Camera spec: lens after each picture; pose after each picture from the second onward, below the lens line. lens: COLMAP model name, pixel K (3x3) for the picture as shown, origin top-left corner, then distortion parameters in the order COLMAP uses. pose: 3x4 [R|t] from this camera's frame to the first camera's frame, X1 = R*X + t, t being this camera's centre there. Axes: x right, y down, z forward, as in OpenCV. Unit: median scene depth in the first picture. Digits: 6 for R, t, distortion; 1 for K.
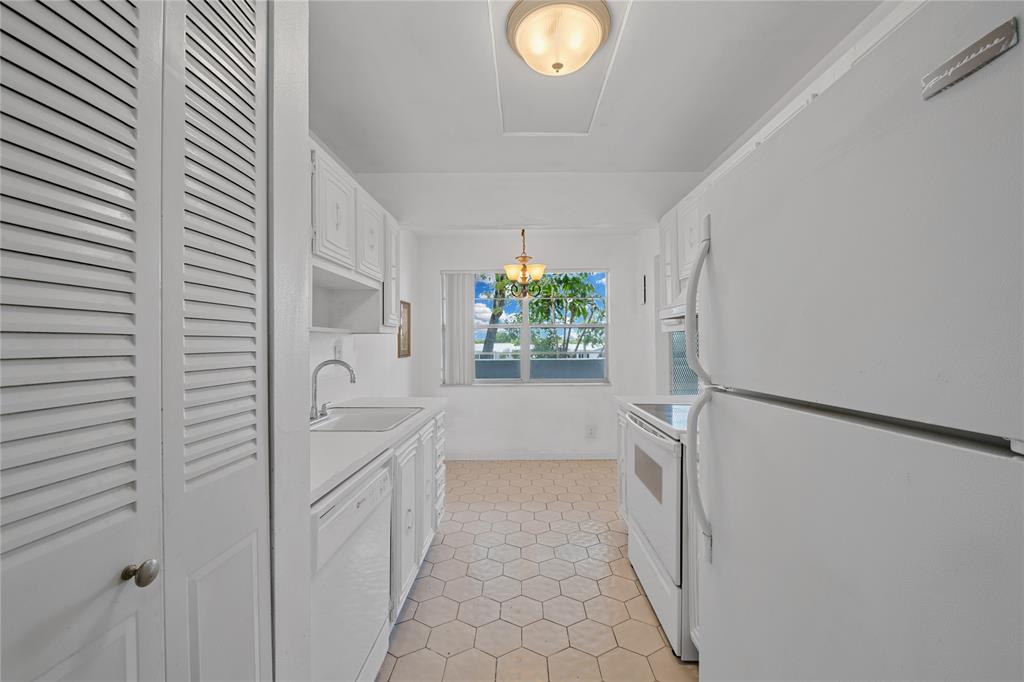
lens RADIAL K [[407.8, 0, 524.7], [0, 407.8, 337.9], [0, 0, 1]] dist [-0.002711, -0.000510]
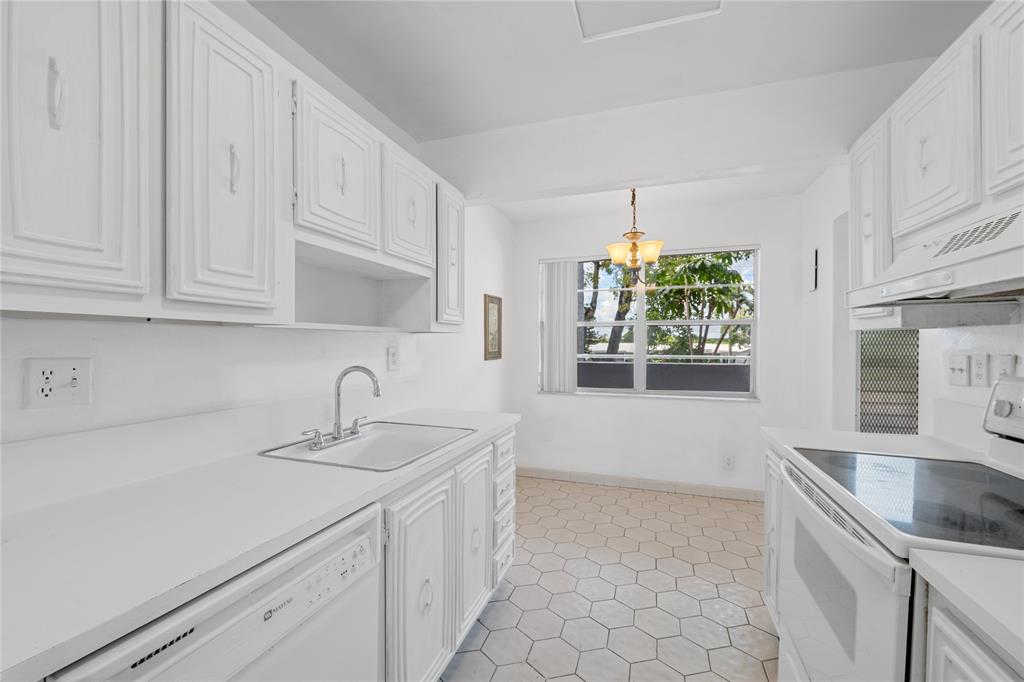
lens RADIAL K [[413.5, 0, 522.2], [0, 413.5, 350.2], [0, 0, 1]] dist [-0.002551, -0.000265]
pose [[0.948545, 0.011826, -0.316420, 0.046709], [-0.001708, 0.999479, 0.032235, -0.001763], [0.316637, -0.030036, 0.948071, 0.183098]]
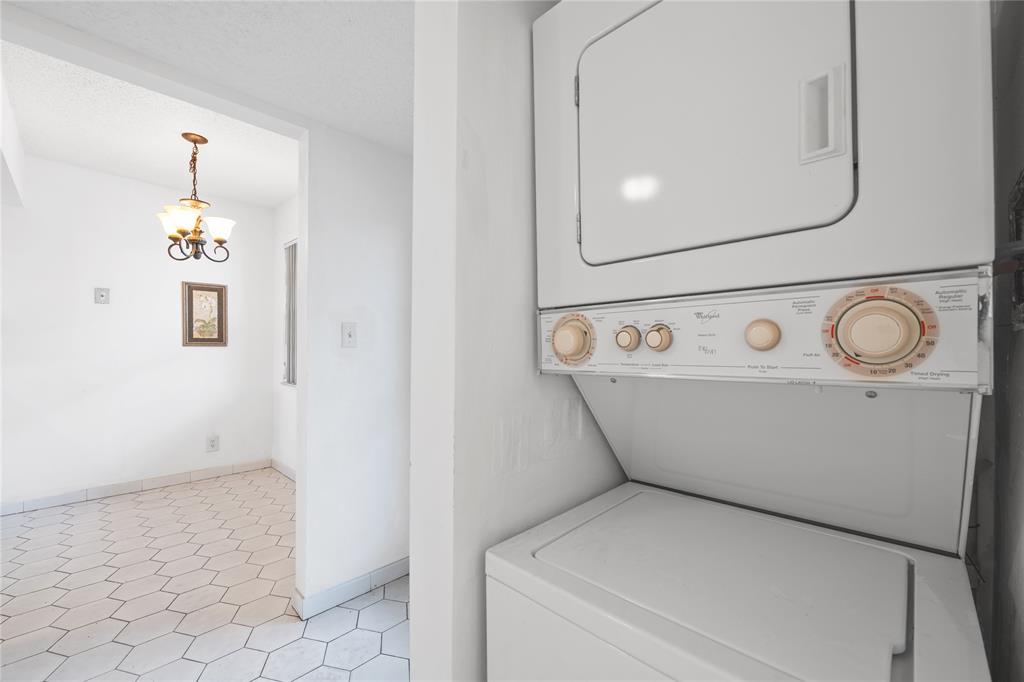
lens RADIAL K [[424.5, 0, 524.4], [0, 424.5, 348.2], [0, 0, 1]] dist [-0.002921, -0.000558]
pose [[0.741685, 0.015750, -0.670564, 0.864589], [-0.004853, 0.999824, 0.018115, 0.032355], [0.670731, -0.010182, 0.741631, 0.807542]]
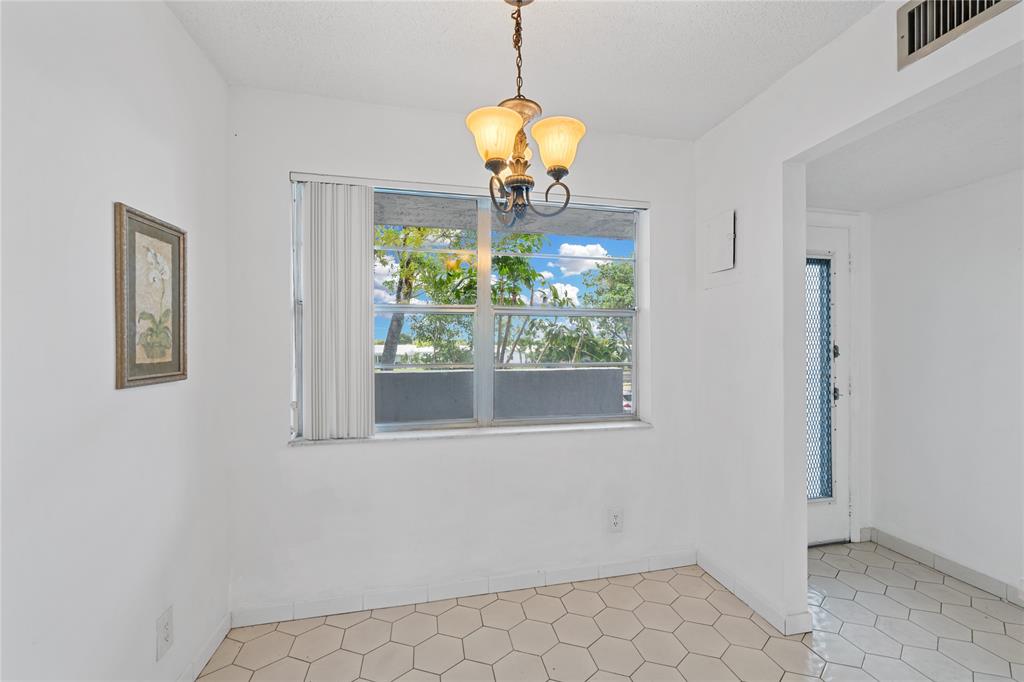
lens RADIAL K [[413.5, 0, 522.2], [0, 413.5, 350.2], [0, 0, 1]] dist [-0.002551, -0.000265]
pose [[0.974571, 0.004495, 0.224035, -0.078218], [-0.010136, 0.999660, 0.024038, 0.008181], [-0.223850, -0.025698, 0.974285, 0.619906]]
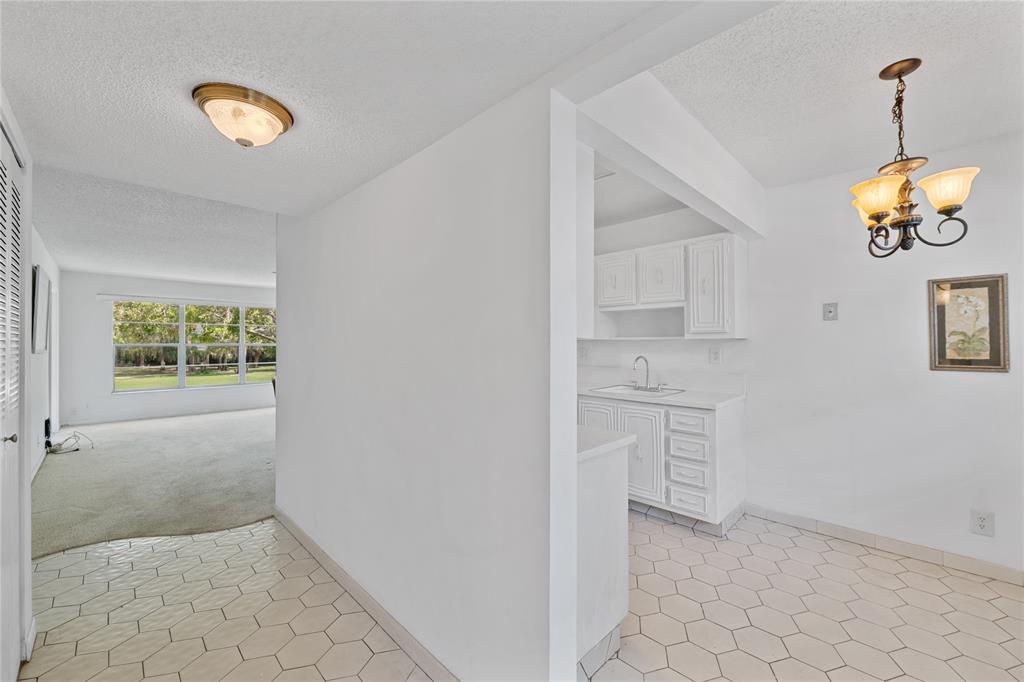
lens RADIAL K [[407.8, 0, 524.7], [0, 407.8, 337.9], [0, 0, 1]] dist [-0.002711, -0.000510]
pose [[-0.678847, 0.005196, -0.734261, 0.592946], [0.018635, 0.999775, -0.010153, -0.007451], [0.734043, -0.020576, -0.678791, 0.959948]]
